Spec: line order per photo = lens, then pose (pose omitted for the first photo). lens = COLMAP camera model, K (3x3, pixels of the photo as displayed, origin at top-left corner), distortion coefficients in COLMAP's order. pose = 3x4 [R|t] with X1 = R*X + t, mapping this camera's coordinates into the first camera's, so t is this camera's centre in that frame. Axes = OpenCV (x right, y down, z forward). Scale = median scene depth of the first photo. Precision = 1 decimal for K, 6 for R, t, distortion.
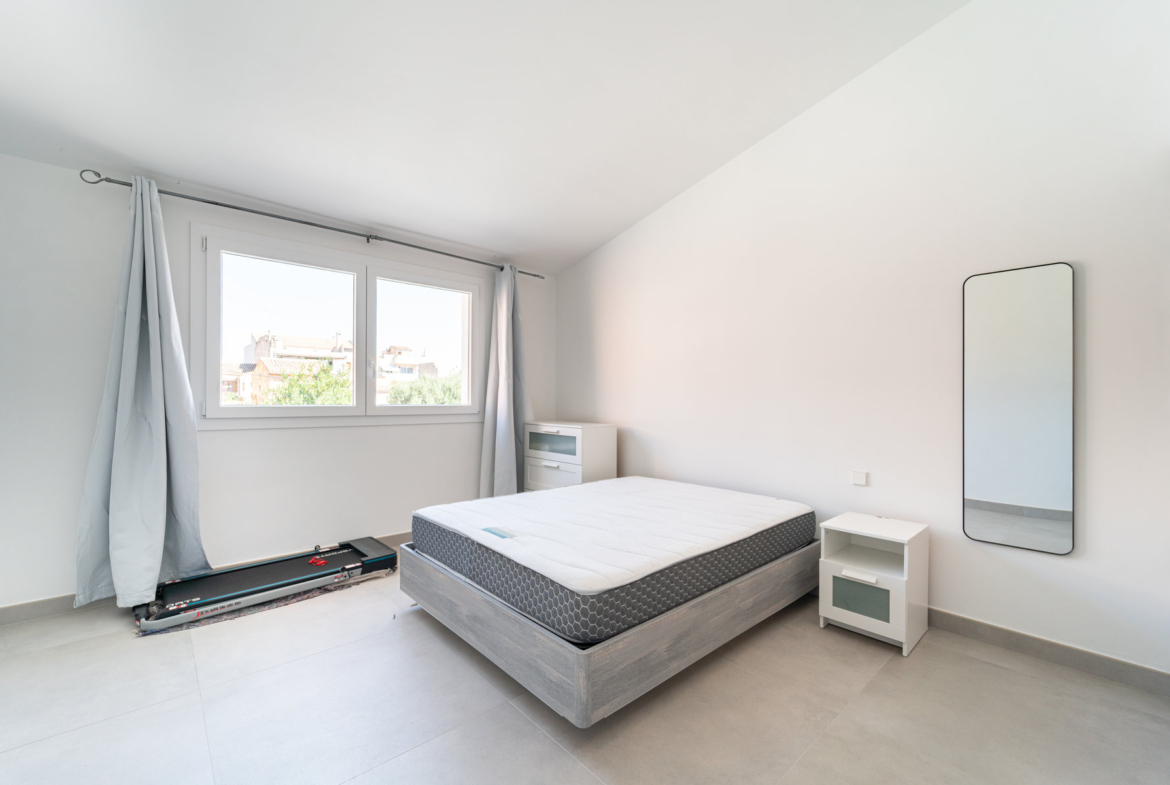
lens RADIAL K [[470.6, 0, 610.4], [0, 470.6, 393.5], [0, 0, 1]] dist [0.000737, 0.000011]
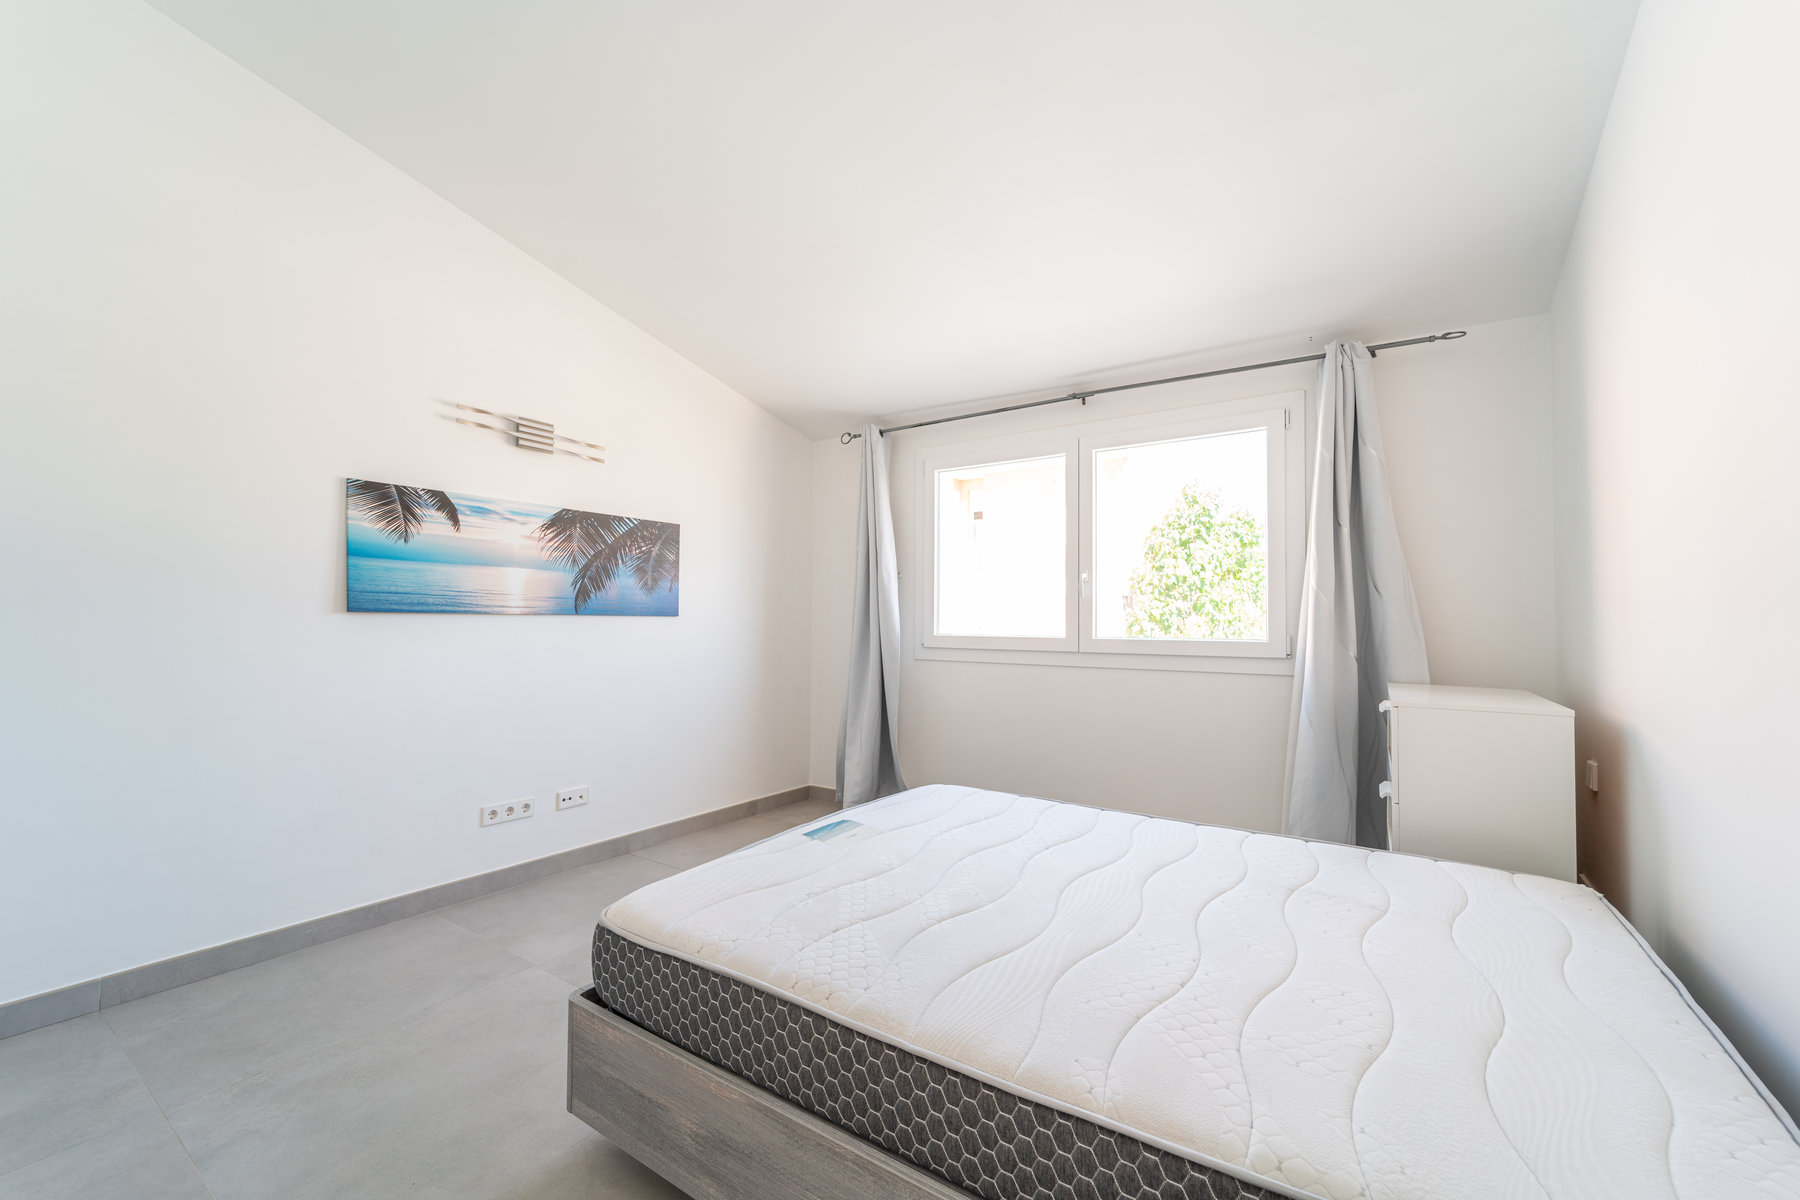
lens RADIAL K [[723.9, 0, 939.1], [0, 723.9, 601.5], [0, 0, 1]] dist [0.000737, 0.000011]
pose [[0.225763, -0.033141, -0.973618, 0.487208], [0.003088, 0.999440, -0.033304, 0.007386], [0.974177, 0.004513, 0.225739, 0.564075]]
